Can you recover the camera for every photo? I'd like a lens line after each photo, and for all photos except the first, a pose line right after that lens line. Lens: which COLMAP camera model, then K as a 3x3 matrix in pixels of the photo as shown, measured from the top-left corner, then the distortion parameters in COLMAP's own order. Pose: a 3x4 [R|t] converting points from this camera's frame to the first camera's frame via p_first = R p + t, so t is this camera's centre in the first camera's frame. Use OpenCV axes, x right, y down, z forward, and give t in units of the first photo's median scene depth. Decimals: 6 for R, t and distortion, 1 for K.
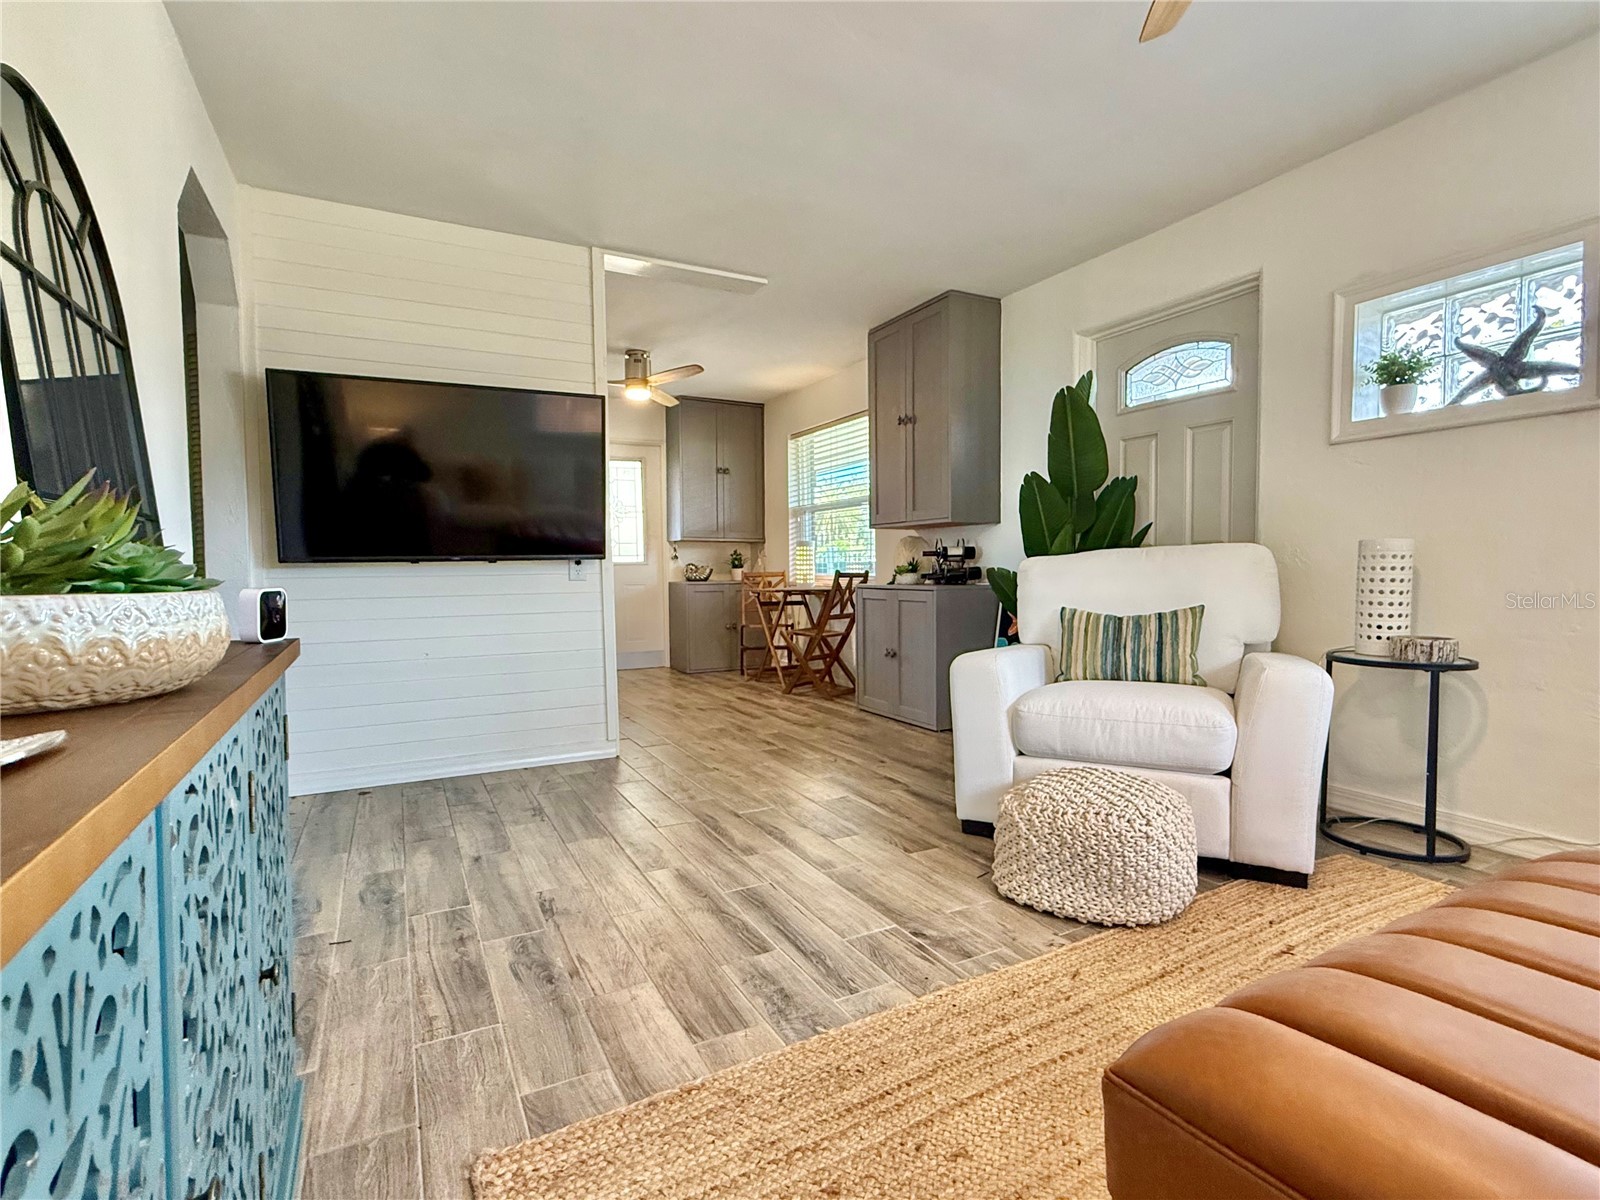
lens RADIAL K [[789.2, 0, 792.6], [0, 789.2, 600.9], [0, 0, 1]] dist [0.001226, -0.001071]
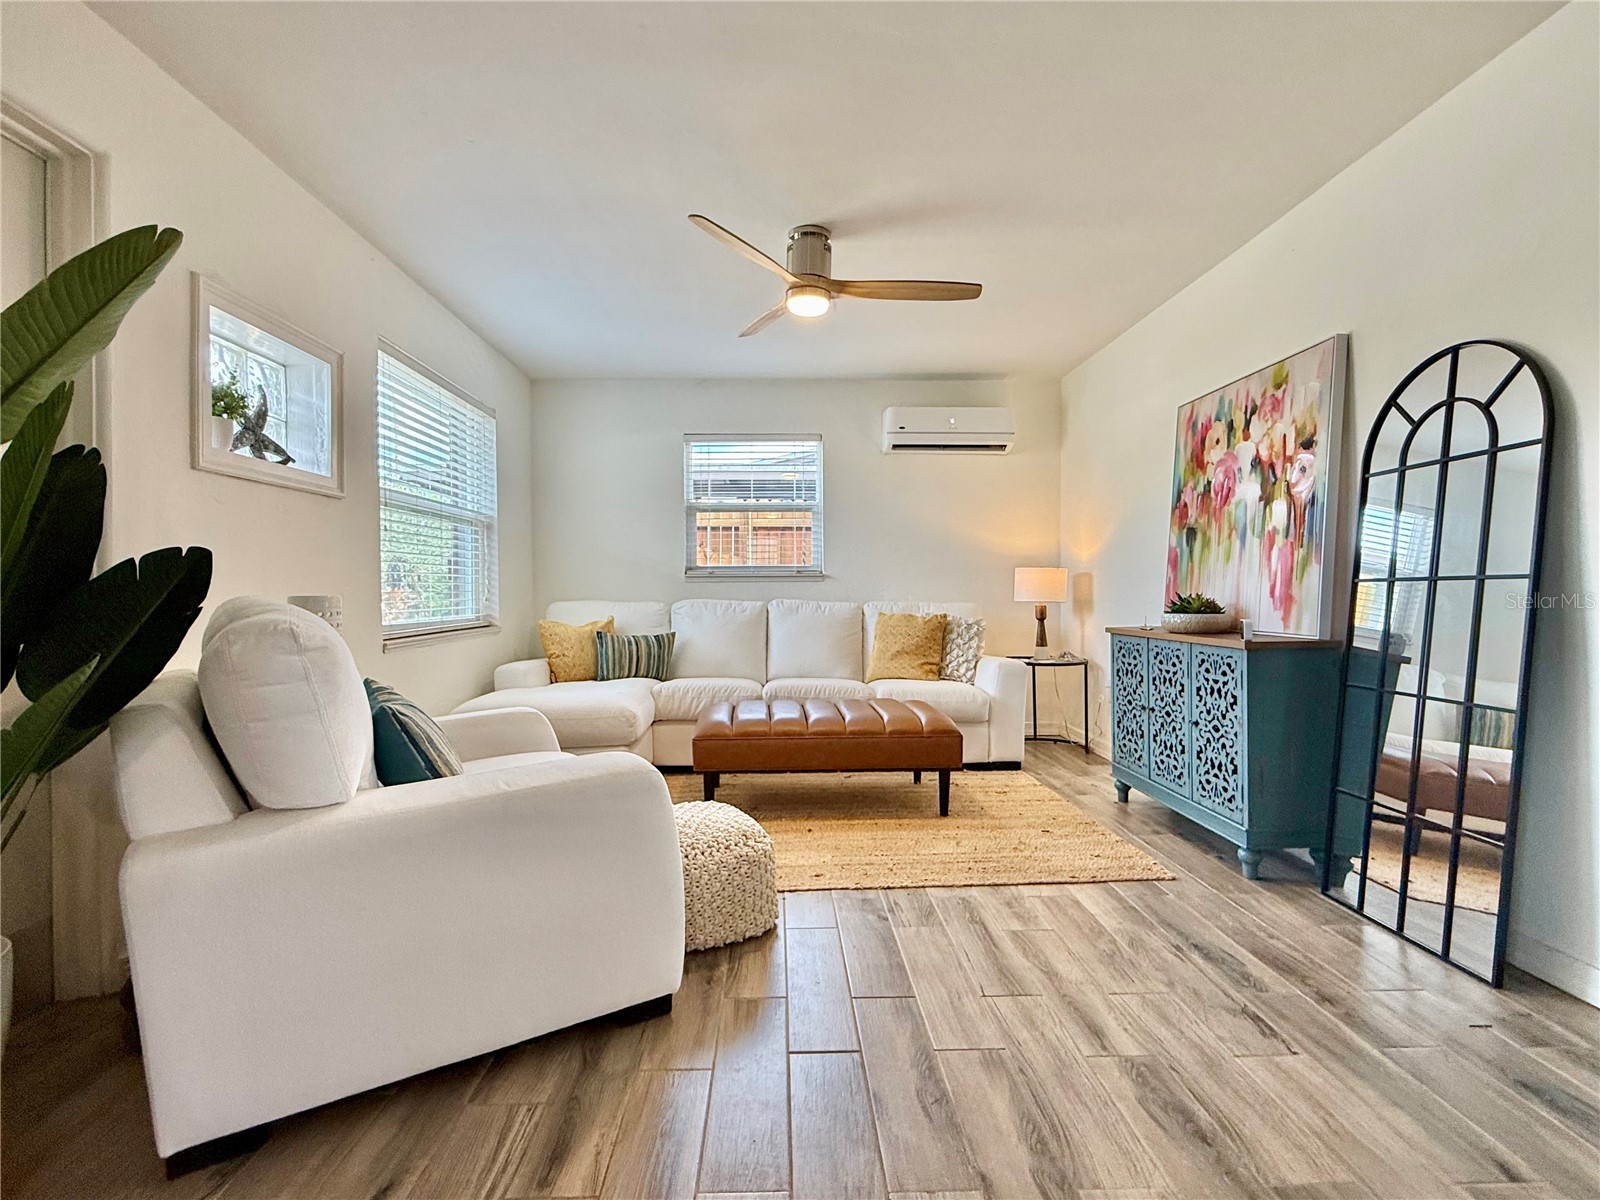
lens RADIAL K [[789.2, 0, 792.9], [0, 789.2, 596.2], [0, 0, 1]] dist [0.001226, -0.001071]
pose [[-0.899653, 0.010932, 0.436469, -0.220582], [0.031380, 0.998720, 0.039664, -0.111276], [-0.435477, 0.049380, -0.898844, 1.843325]]
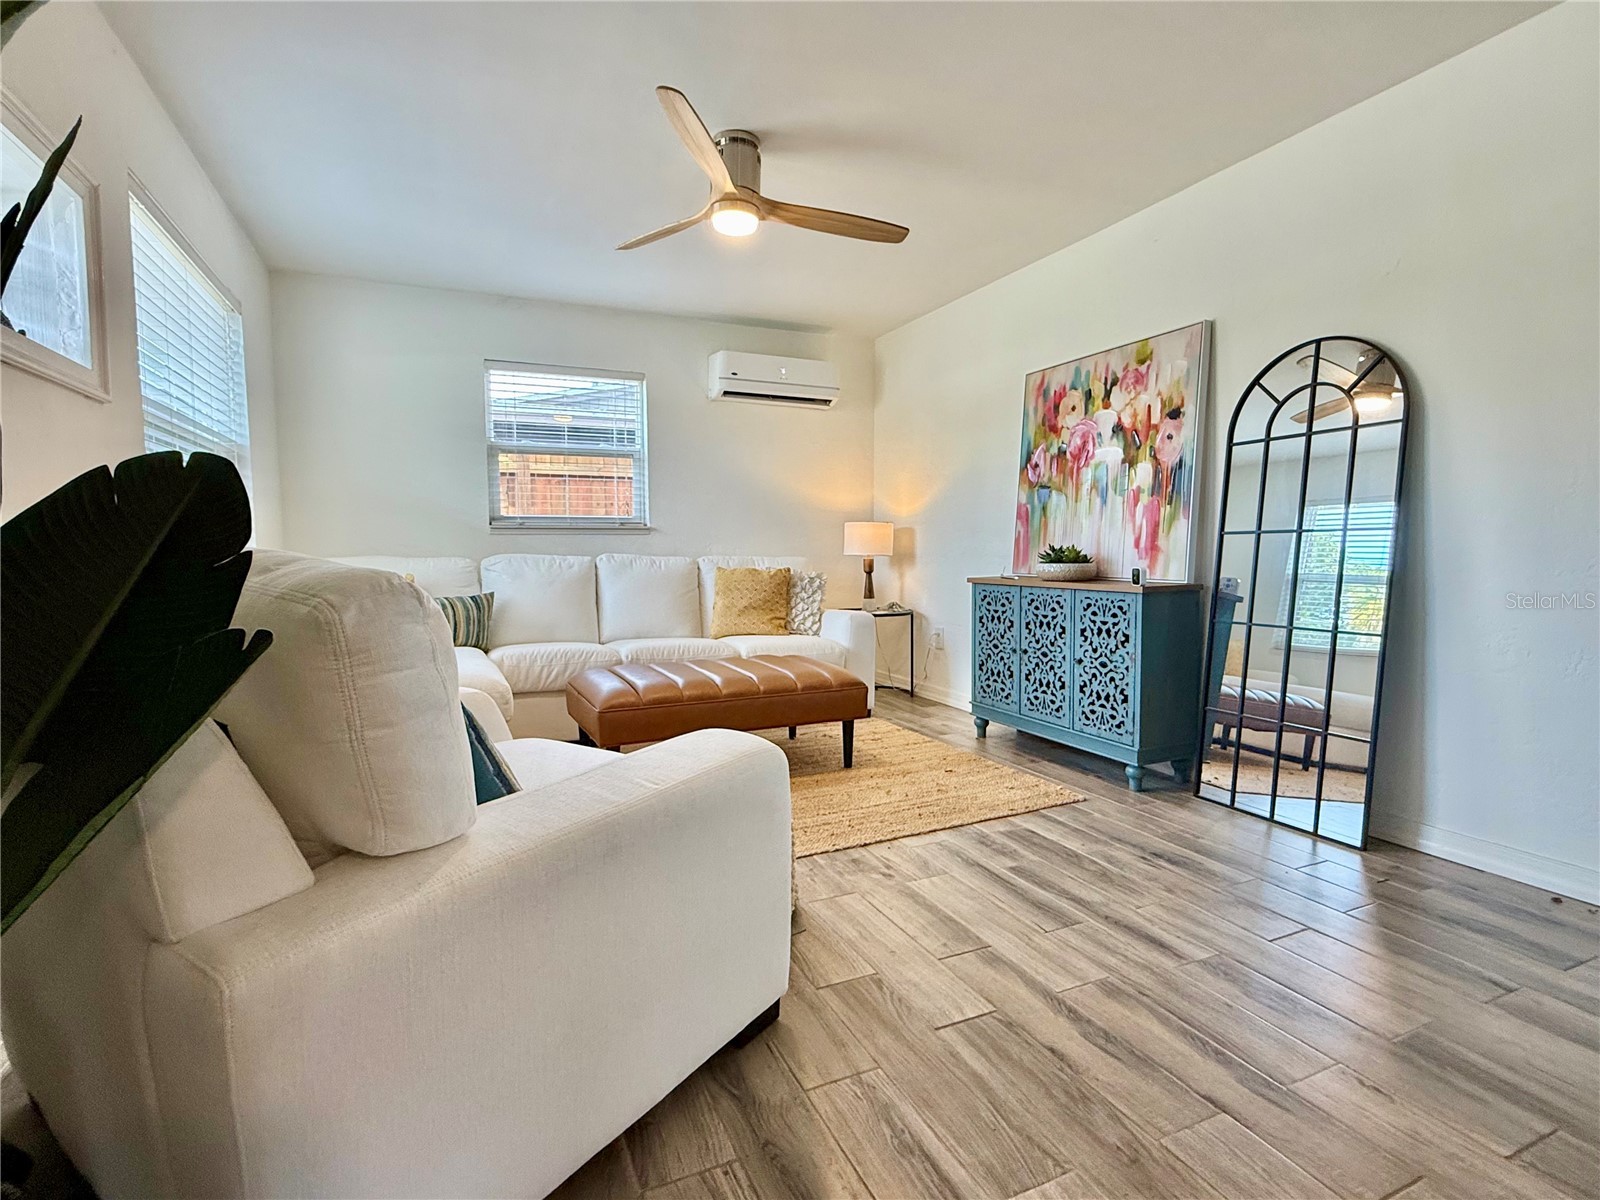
lens RADIAL K [[789.2, 0, 799.0], [0, 789.2, 599.8], [0, 0, 1]] dist [0.001226, -0.001071]
pose [[-0.998496, 0.010846, 0.053742, 0.194328], [0.016529, 0.994178, 0.106472, -0.105413], [-0.052274, 0.107200, -0.992862, 1.855127]]
